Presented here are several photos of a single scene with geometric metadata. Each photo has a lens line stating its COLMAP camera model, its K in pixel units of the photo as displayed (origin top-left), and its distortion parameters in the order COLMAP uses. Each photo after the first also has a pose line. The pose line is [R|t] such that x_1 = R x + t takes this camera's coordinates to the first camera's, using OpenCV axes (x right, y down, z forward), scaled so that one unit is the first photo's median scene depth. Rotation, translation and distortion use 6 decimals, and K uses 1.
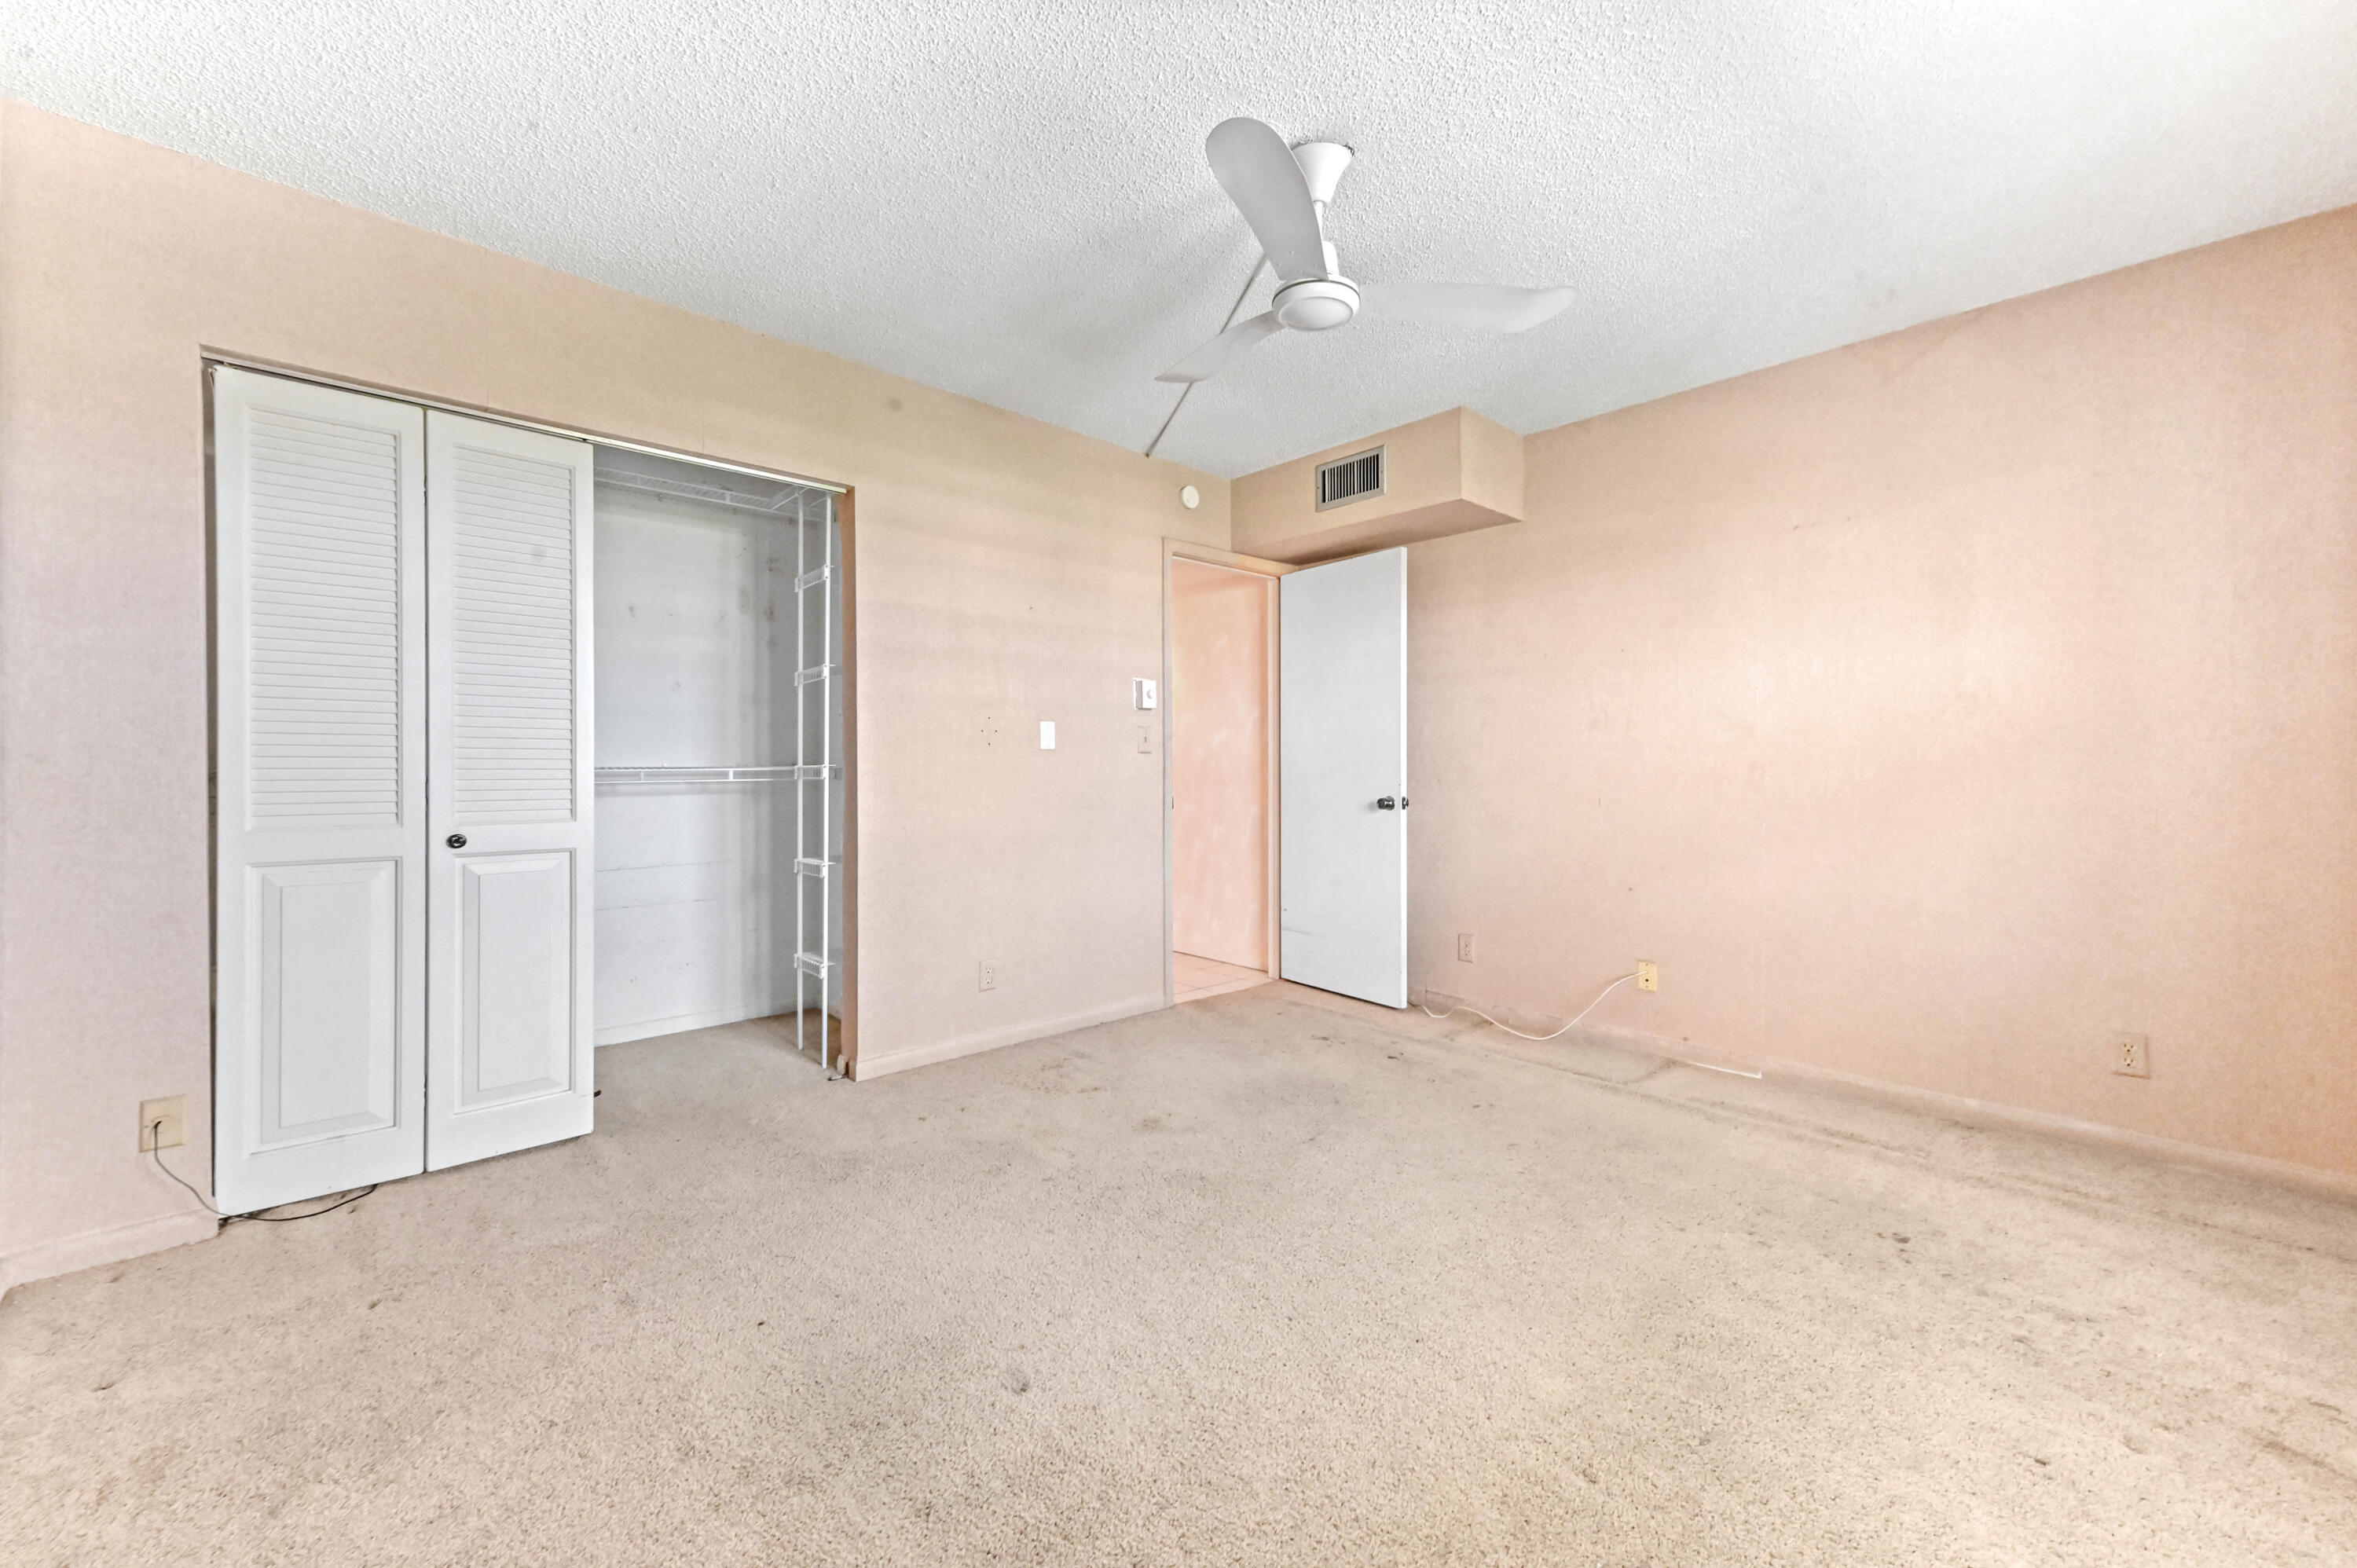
lens RADIAL K [[933.6, 0, 1178.1], [0, 933.6, 770.7], [0, 0, 1]] dist [0.014350, 0.000062]
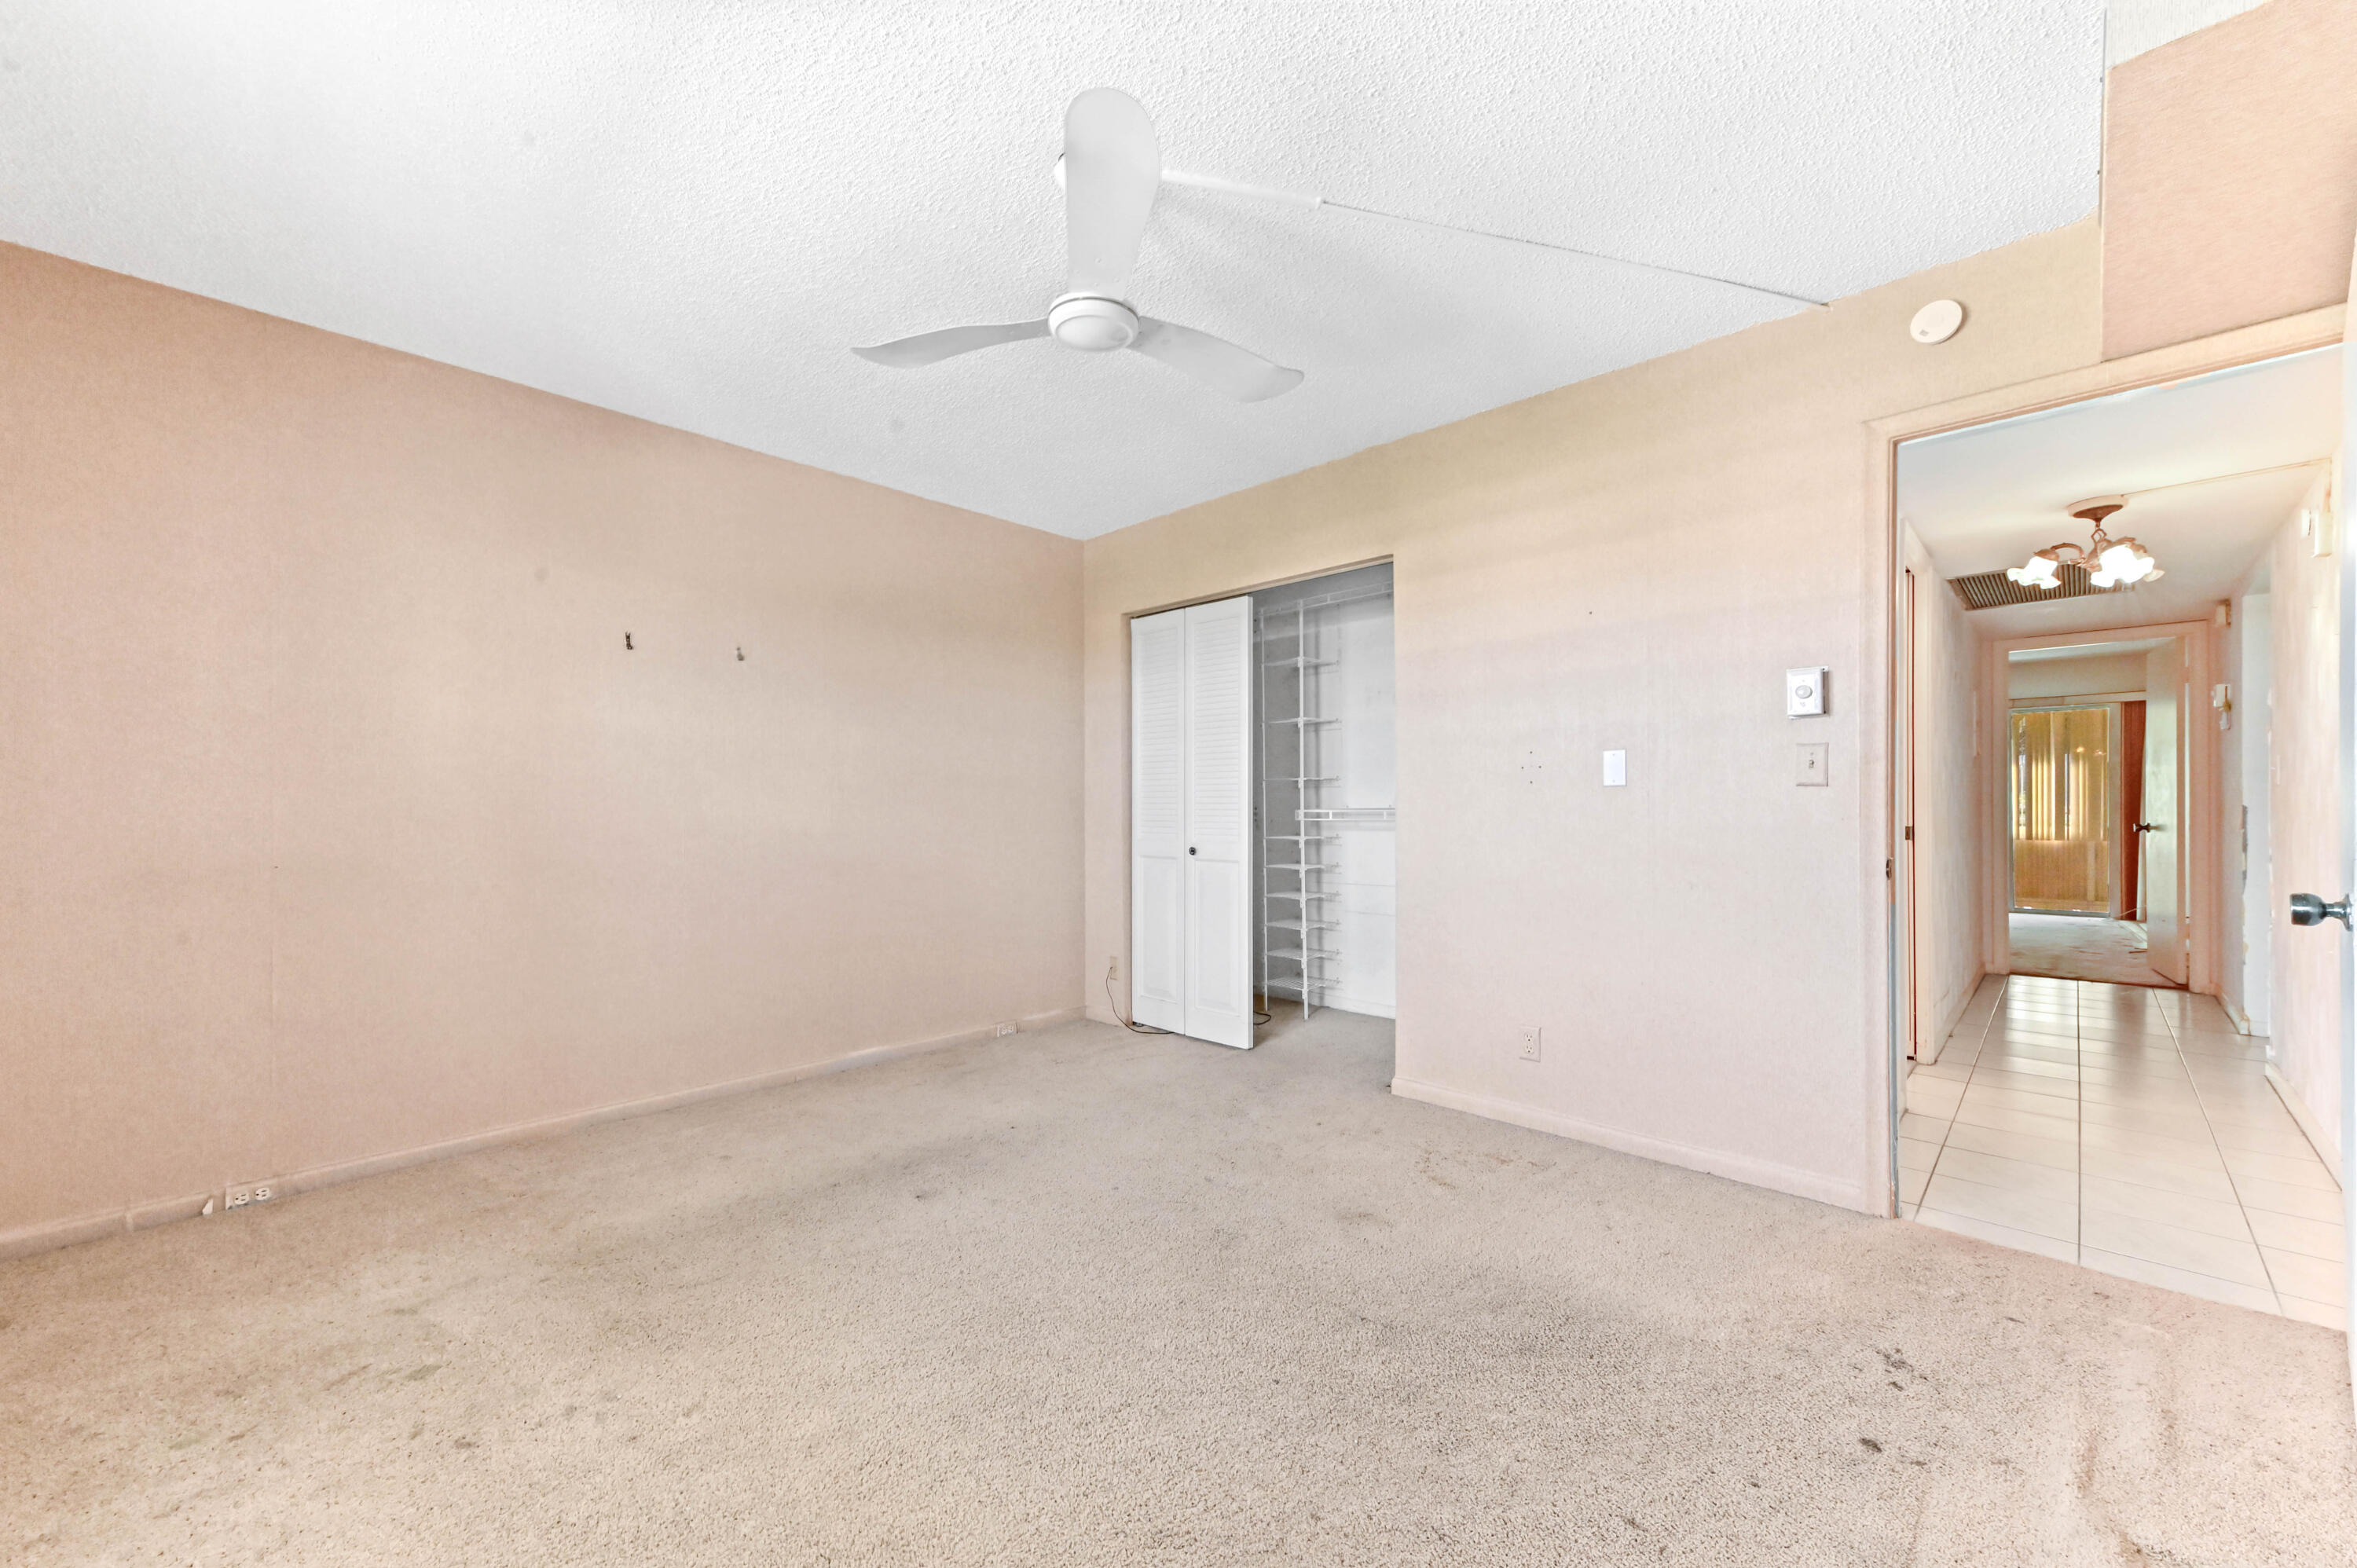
lens RADIAL K [[921.4, 0, 1176.2], [0, 921.4, 812.7], [0, 0, 1]] dist [0.013102, 0.000010]
pose [[0.041230, 0.006981, -0.999125, 0.787113], [-0.001993, 0.999974, 0.006904, -0.006609], [0.999148, 0.001706, 0.041243, 0.755834]]
